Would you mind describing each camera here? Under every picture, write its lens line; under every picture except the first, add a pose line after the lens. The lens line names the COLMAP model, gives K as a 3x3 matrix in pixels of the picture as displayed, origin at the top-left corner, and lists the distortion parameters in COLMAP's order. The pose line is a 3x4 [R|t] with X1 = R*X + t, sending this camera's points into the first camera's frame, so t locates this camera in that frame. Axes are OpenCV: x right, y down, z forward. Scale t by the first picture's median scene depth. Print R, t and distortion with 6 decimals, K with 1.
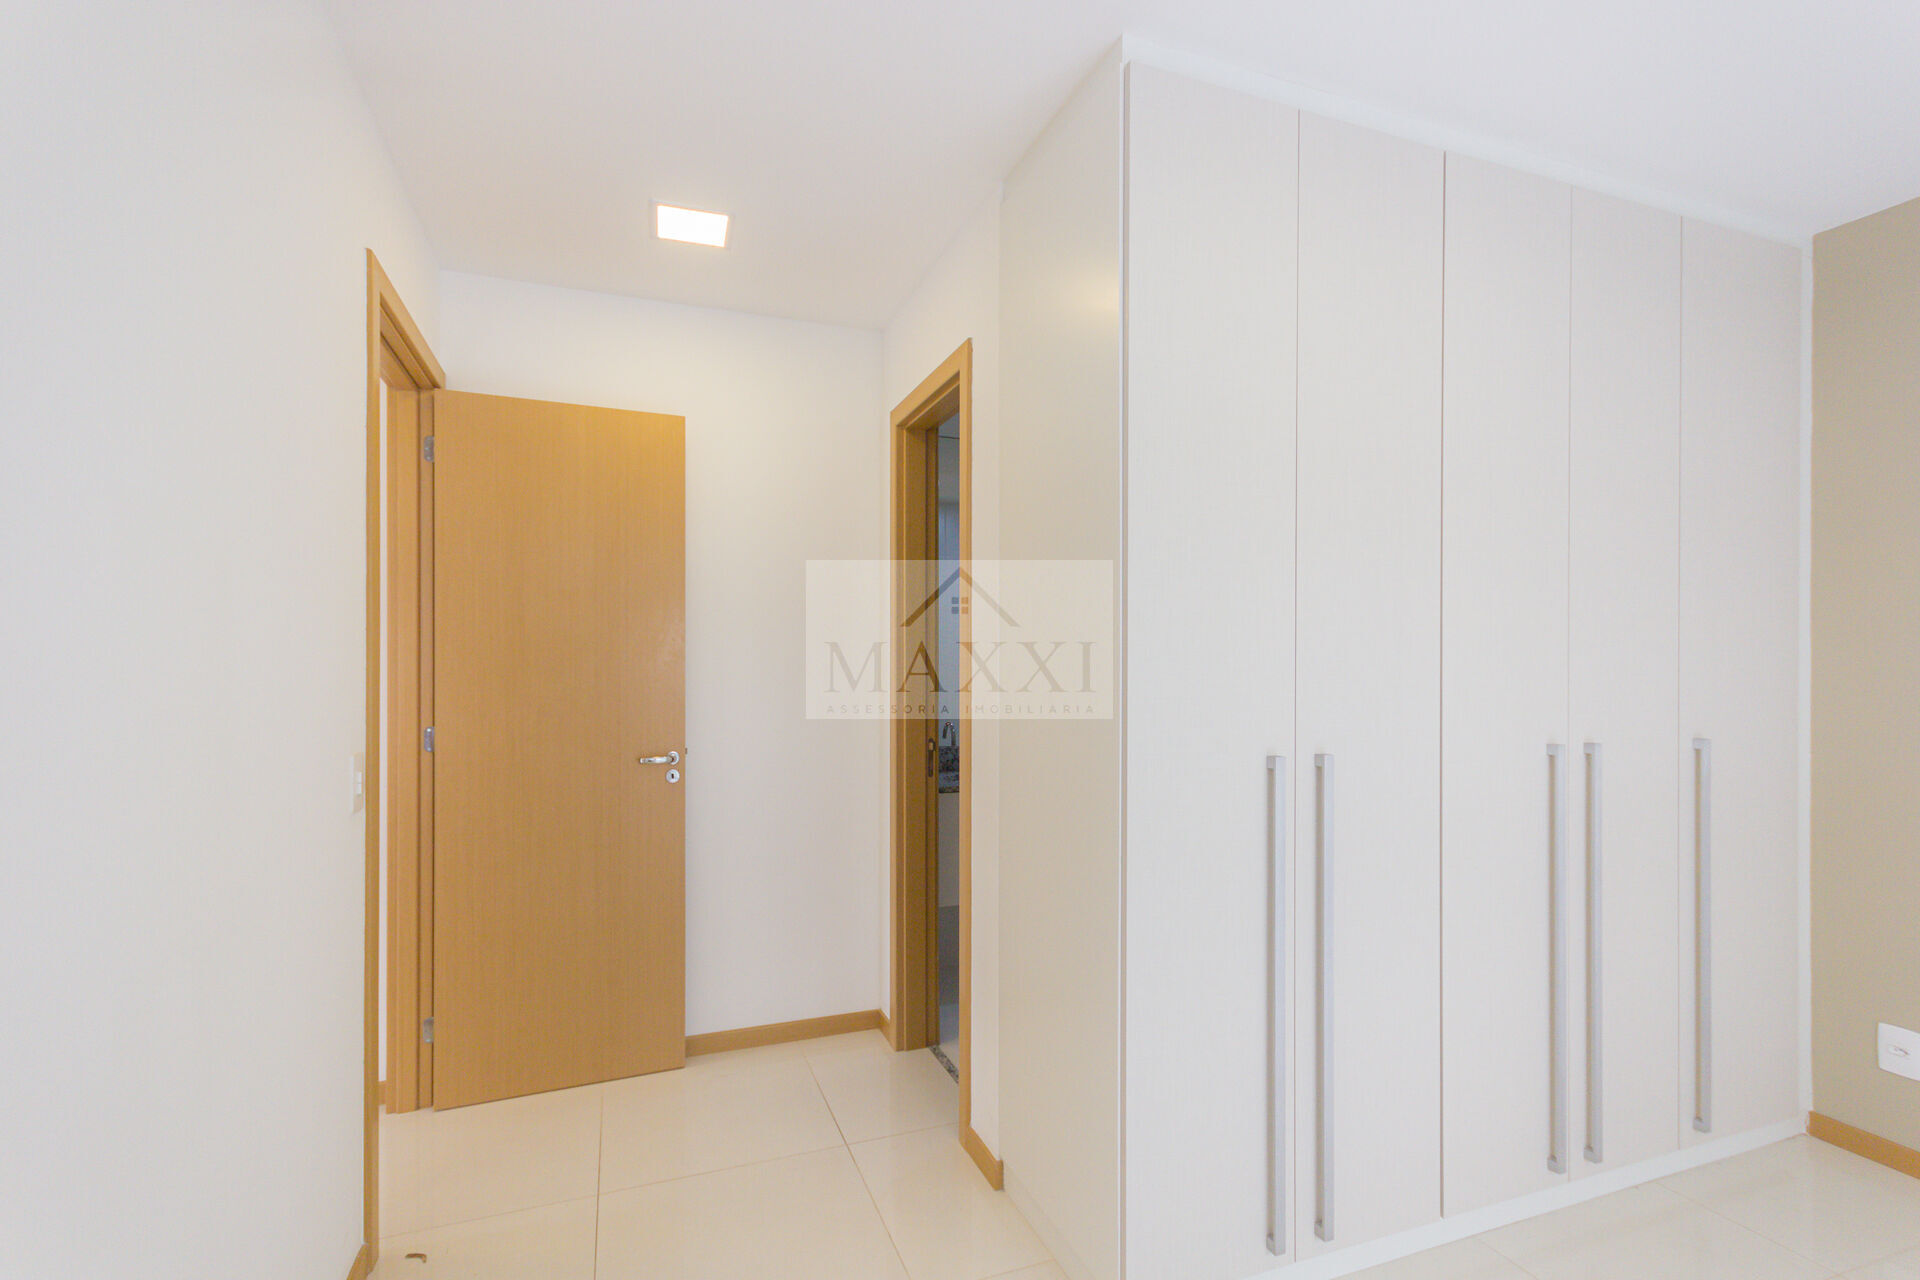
lens RADIAL K [[895.6, 0, 972.7], [0, 895.6, 651.6], [0, 0, 1]] dist [0.009096, 0.000369]
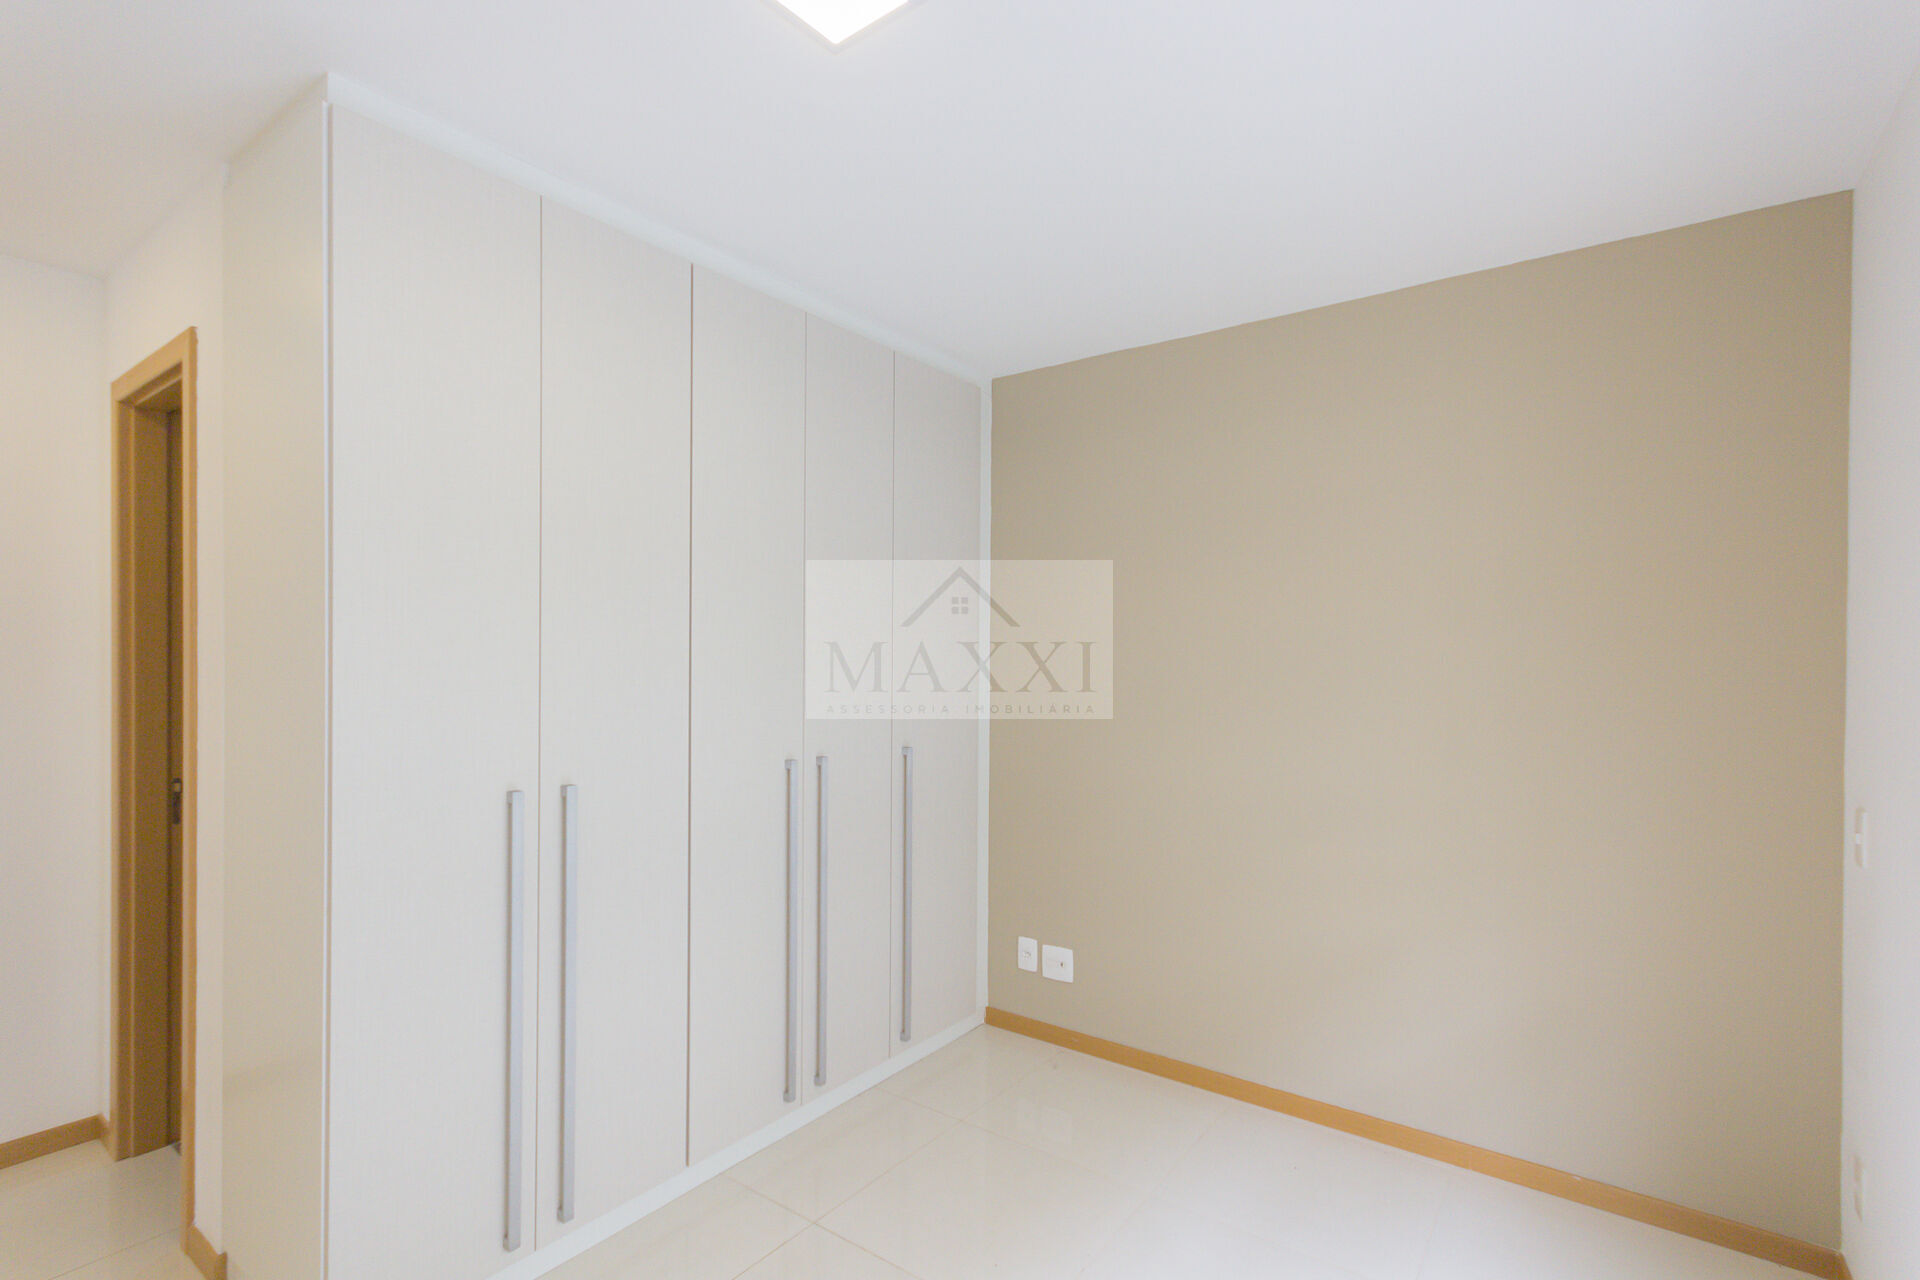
lens RADIAL K [[895.6, 0, 958.4], [0, 895.6, 655.0], [0, 0, 1]] dist [0.009096, 0.000369]
pose [[0.843931, 0.007648, 0.536397, 0.155222], [-0.013065, 0.999895, 0.006300, -0.044939], [-0.536292, -0.012325, 0.843942, -0.145319]]
